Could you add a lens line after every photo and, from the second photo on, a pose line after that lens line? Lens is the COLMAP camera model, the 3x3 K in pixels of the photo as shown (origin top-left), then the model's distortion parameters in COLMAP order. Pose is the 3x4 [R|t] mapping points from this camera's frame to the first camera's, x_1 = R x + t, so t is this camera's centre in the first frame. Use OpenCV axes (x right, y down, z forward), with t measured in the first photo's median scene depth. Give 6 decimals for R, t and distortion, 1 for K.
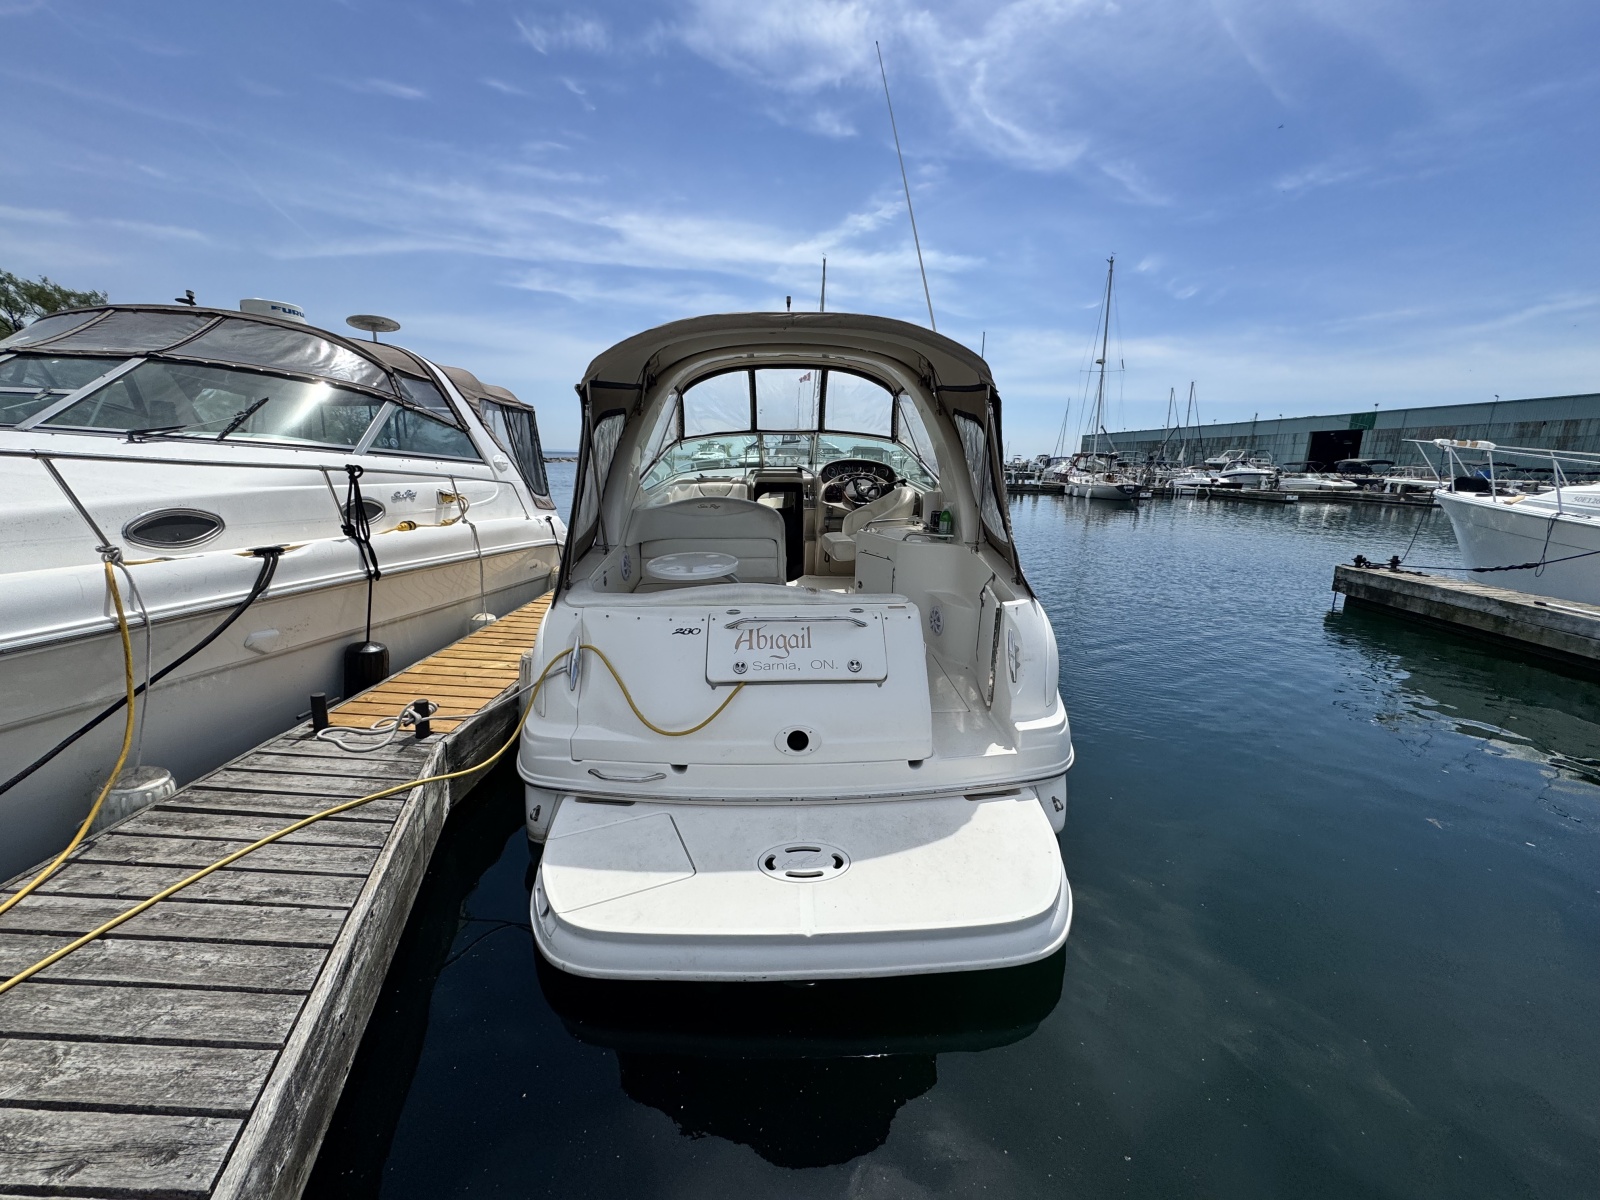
lens RADIAL K [[635.4, 0, 794.2], [0, 635.4, 603.0], [0, 0, 1]] dist [0.007603, -0.000491]
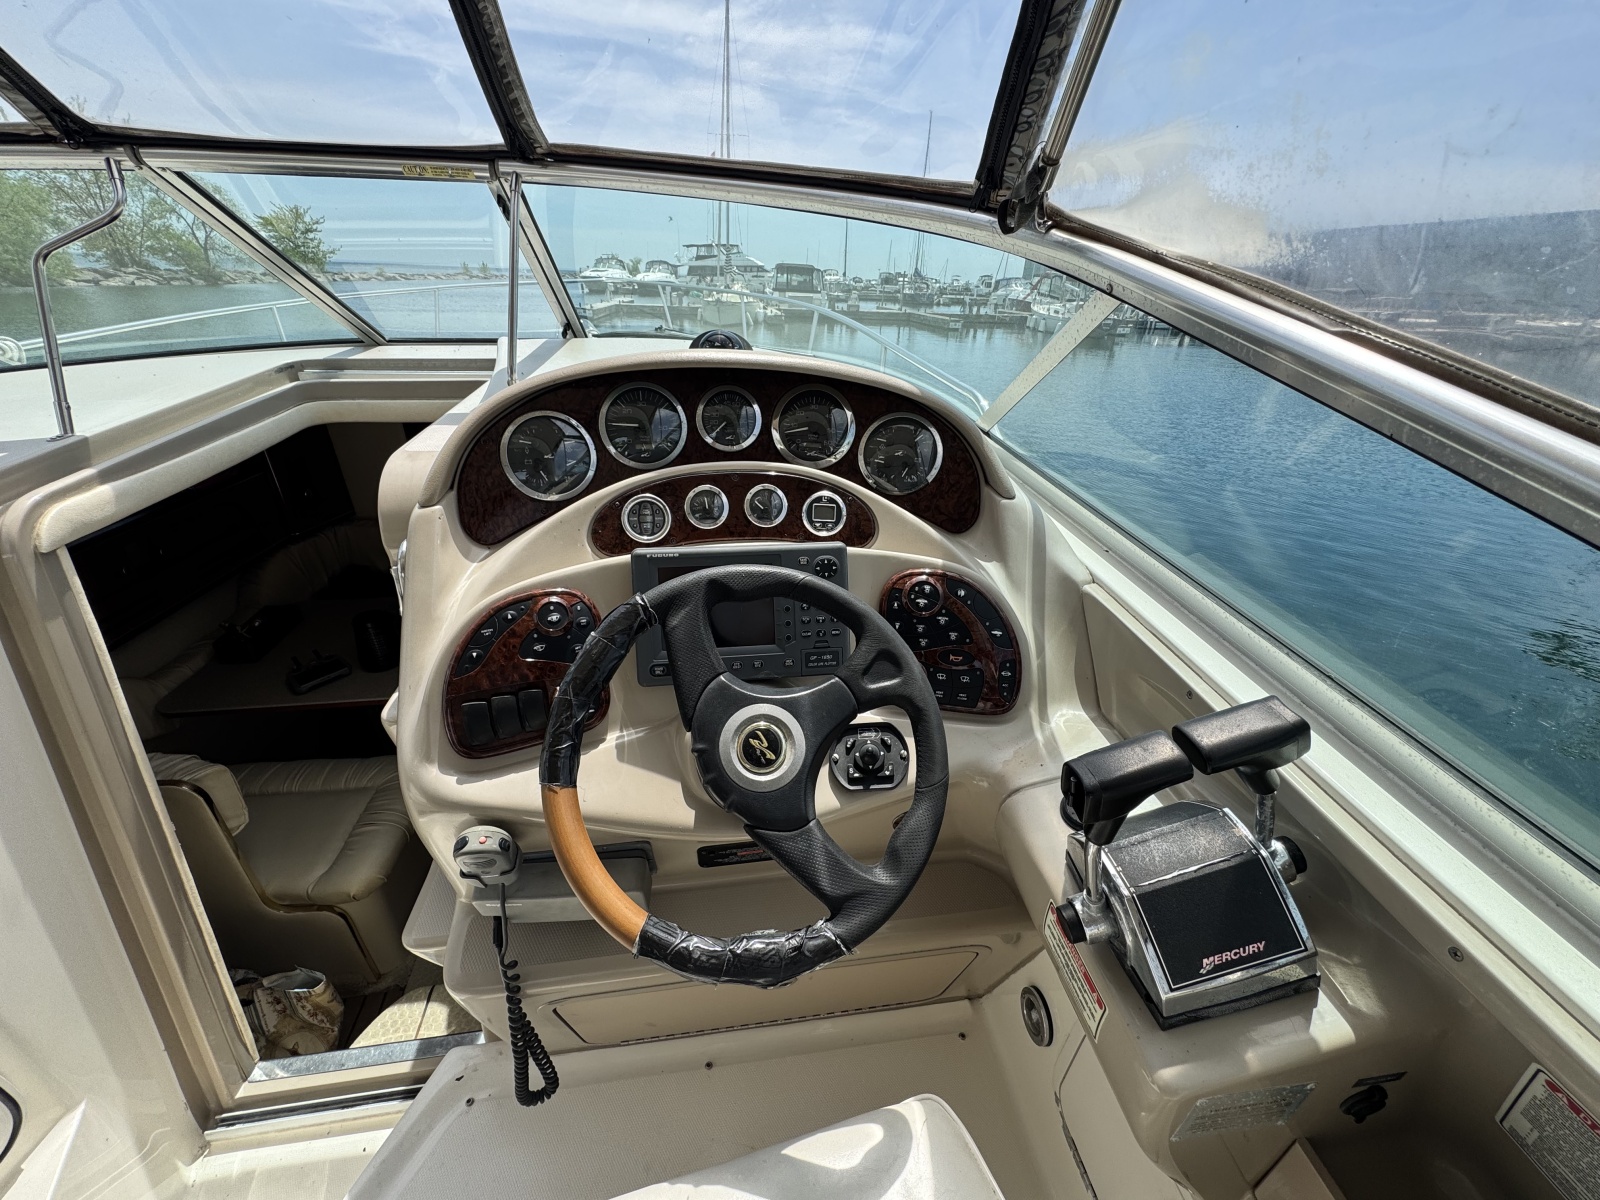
lens RADIAL K [[635.4, 0, 794.2], [0, 635.4, 603.0], [0, 0, 1]] dist [0.007603, -0.000491]
pose [[0.993337, -0.045044, 0.106082, 0.095134], [0.017413, 0.968550, 0.248207, -0.209997], [-0.113926, -0.244706, 0.962881, 0.855715]]
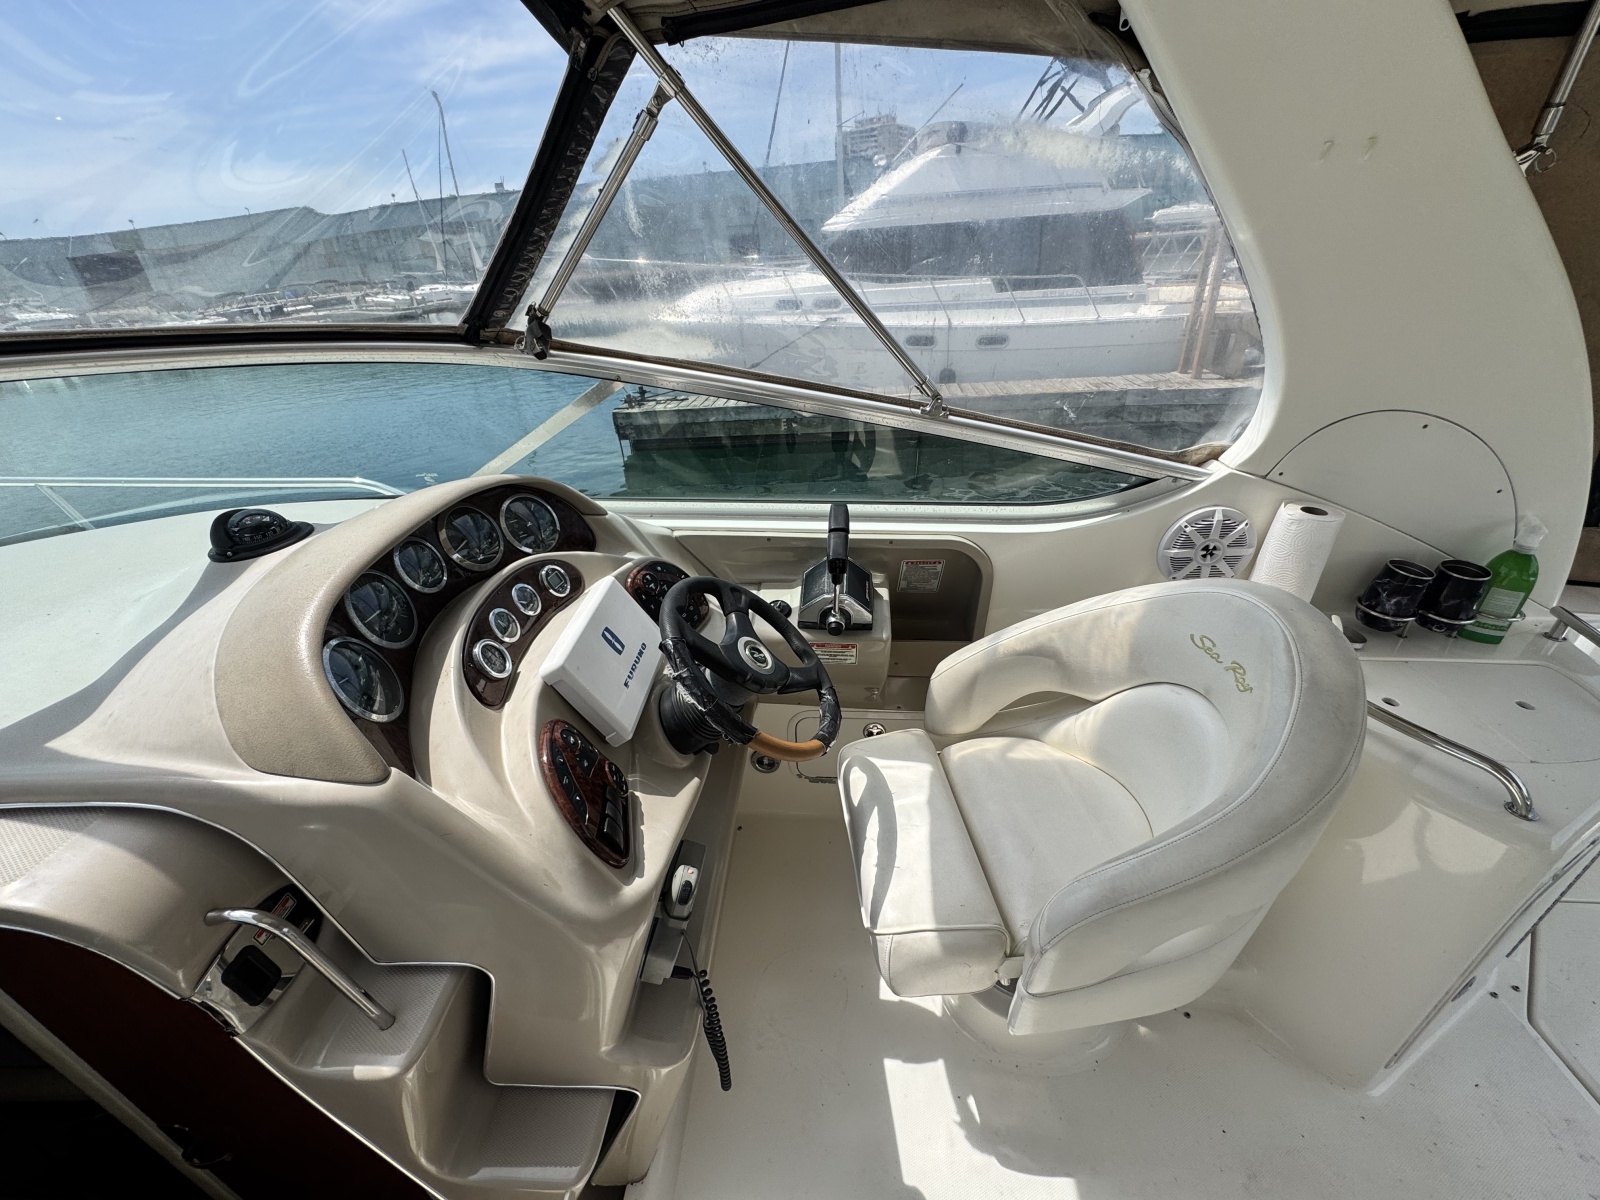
lens RADIAL K [[646.0, 0, 821.2], [0, 646.0, 596.2], [0, 0, 1]] dist [0.008255, -0.000166]
pose [[0.066743, -0.496018, 0.865743, -0.036315], [0.291738, 0.839461, 0.458469, -0.251163], [-0.954167, 0.221970, 0.200735, 0.885171]]
